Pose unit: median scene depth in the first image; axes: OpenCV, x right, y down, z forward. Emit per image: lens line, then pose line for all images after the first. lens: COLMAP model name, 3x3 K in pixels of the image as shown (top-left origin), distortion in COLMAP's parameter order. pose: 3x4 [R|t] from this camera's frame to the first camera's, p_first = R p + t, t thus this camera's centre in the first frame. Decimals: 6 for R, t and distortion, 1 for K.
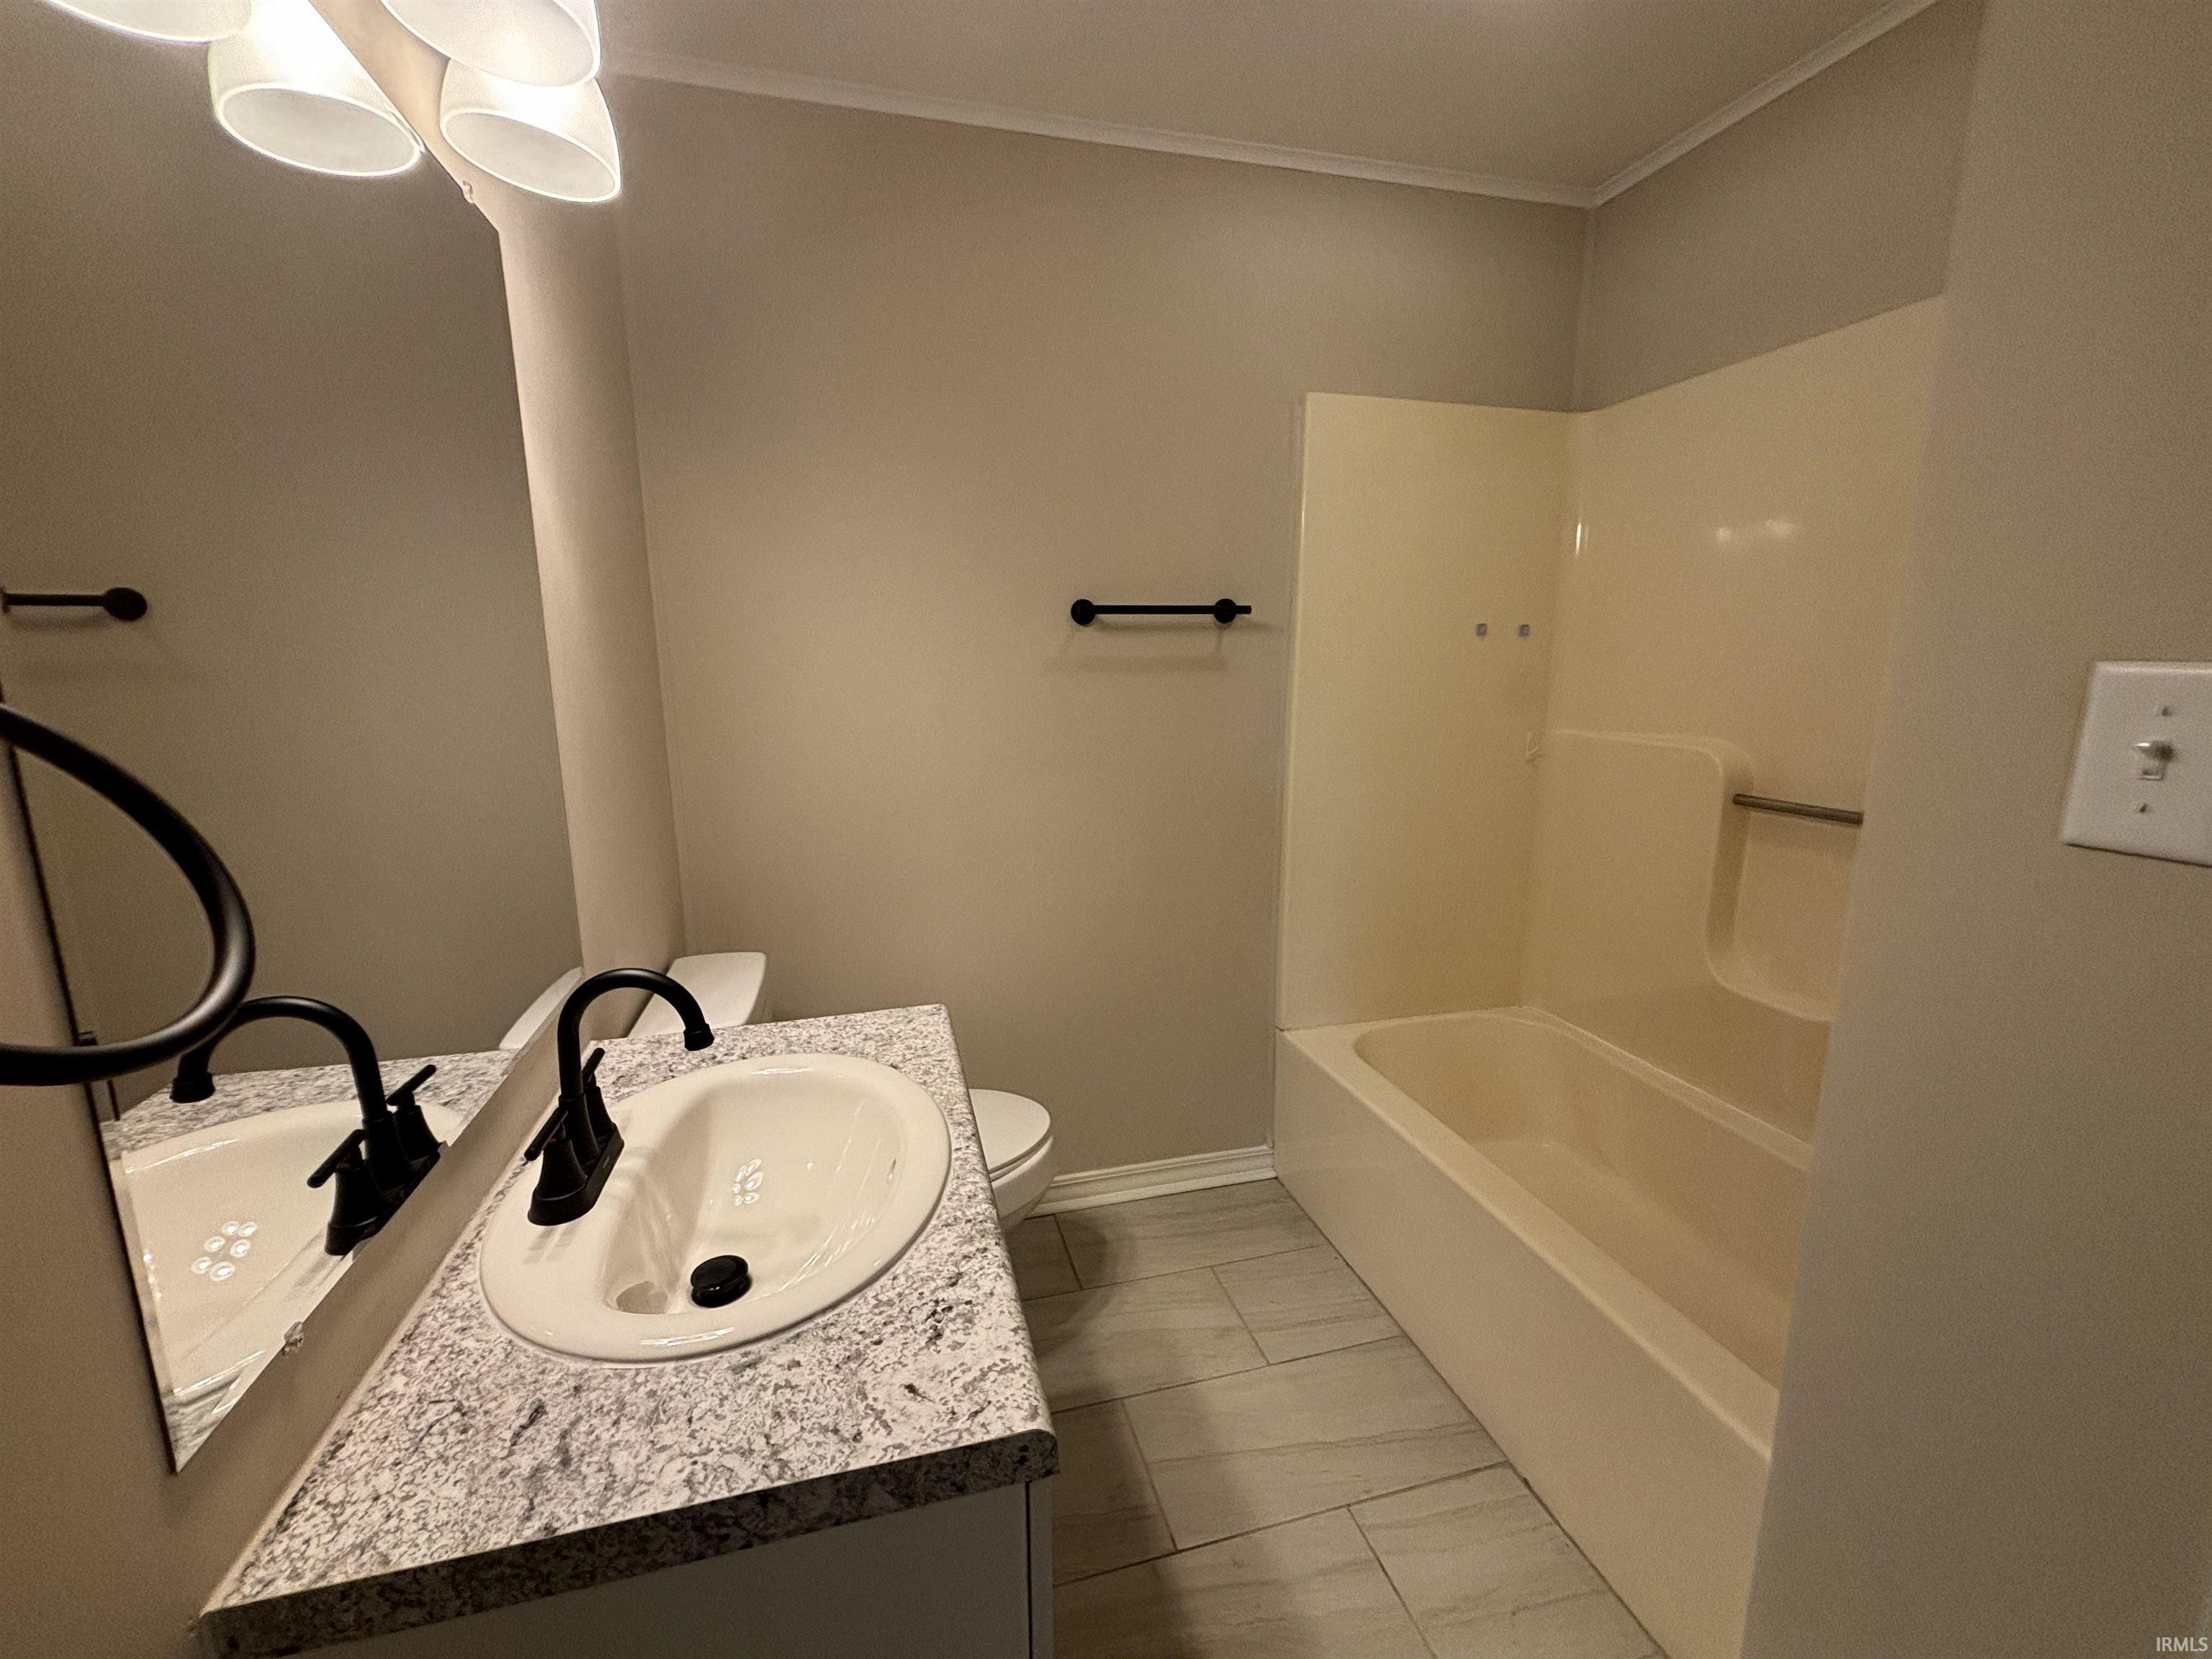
lens RADIAL K [[893.8, 0, 1105.1], [0, 893.8, 825.7], [0, 0, 1]] dist [0.000929, 0.000123]
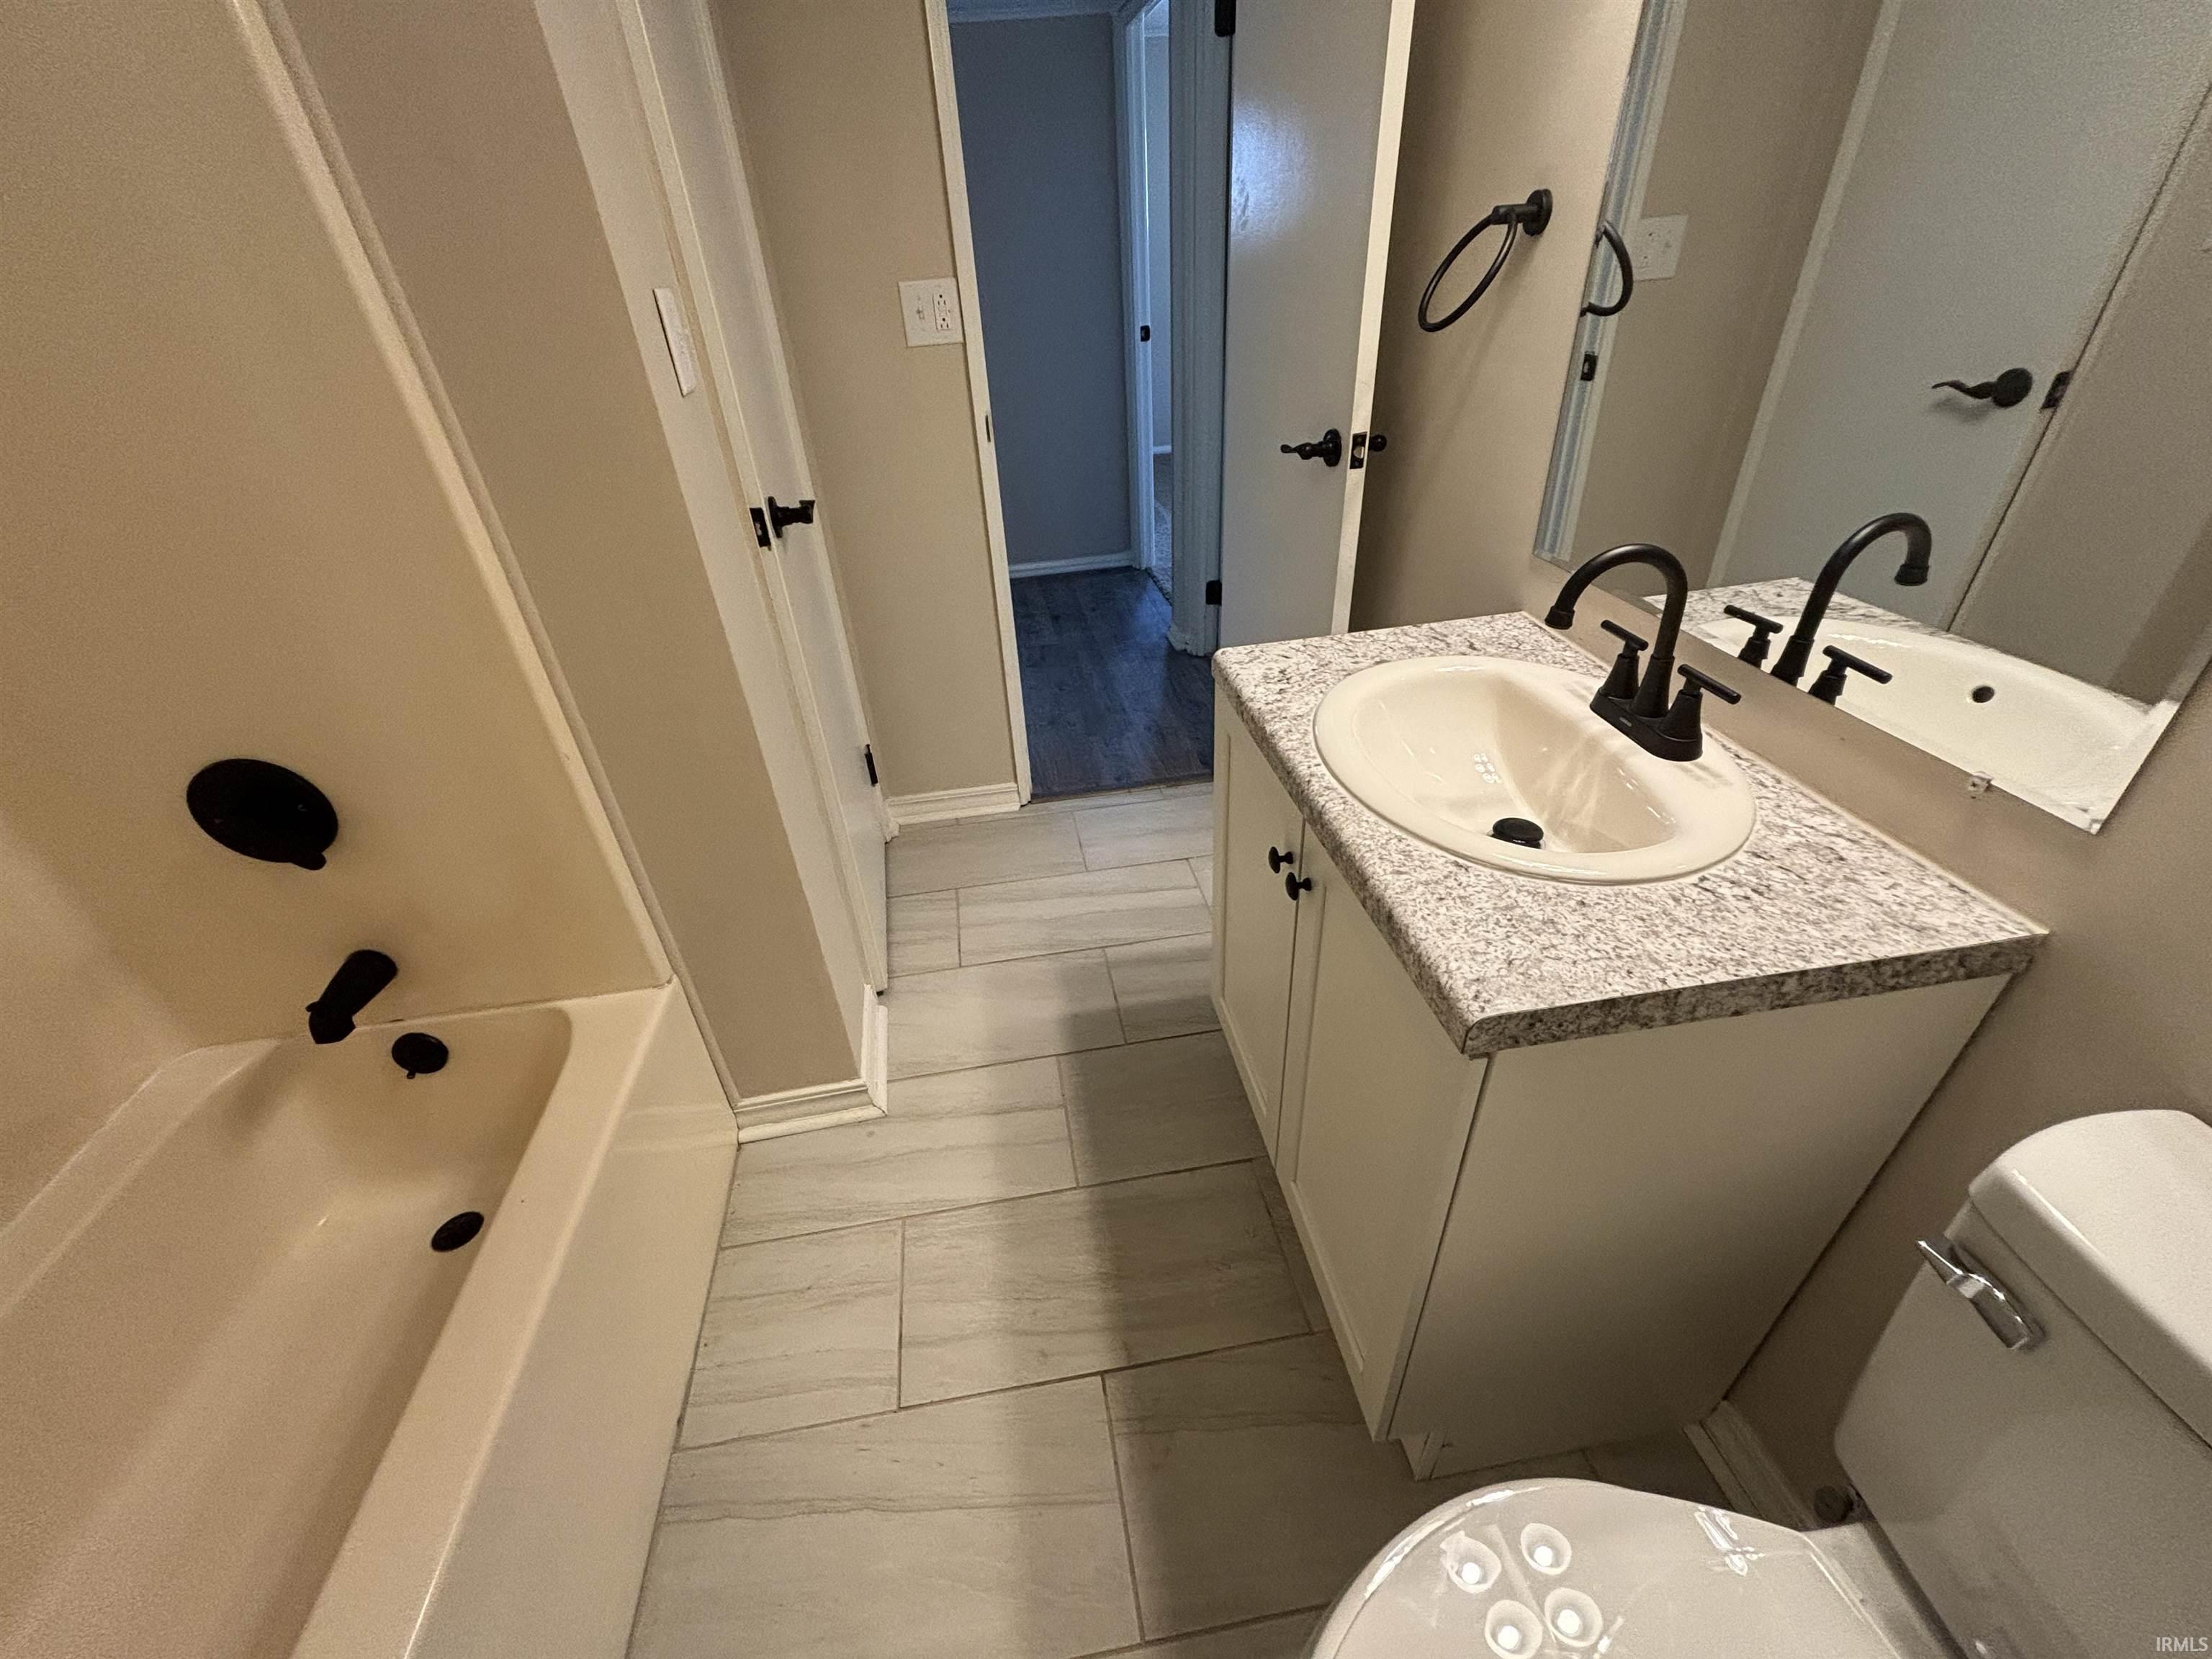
lens RADIAL K [[893.8, 0, 1101.1], [0, 893.8, 849.7], [0, 0, 1]] dist [0.000929, 0.000123]
pose [[-0.991981, -0.011084, 0.125899, -0.060339], [0.082491, 0.697927, 0.711402, -0.466862], [-0.095754, 0.716083, -0.691416, 2.504196]]
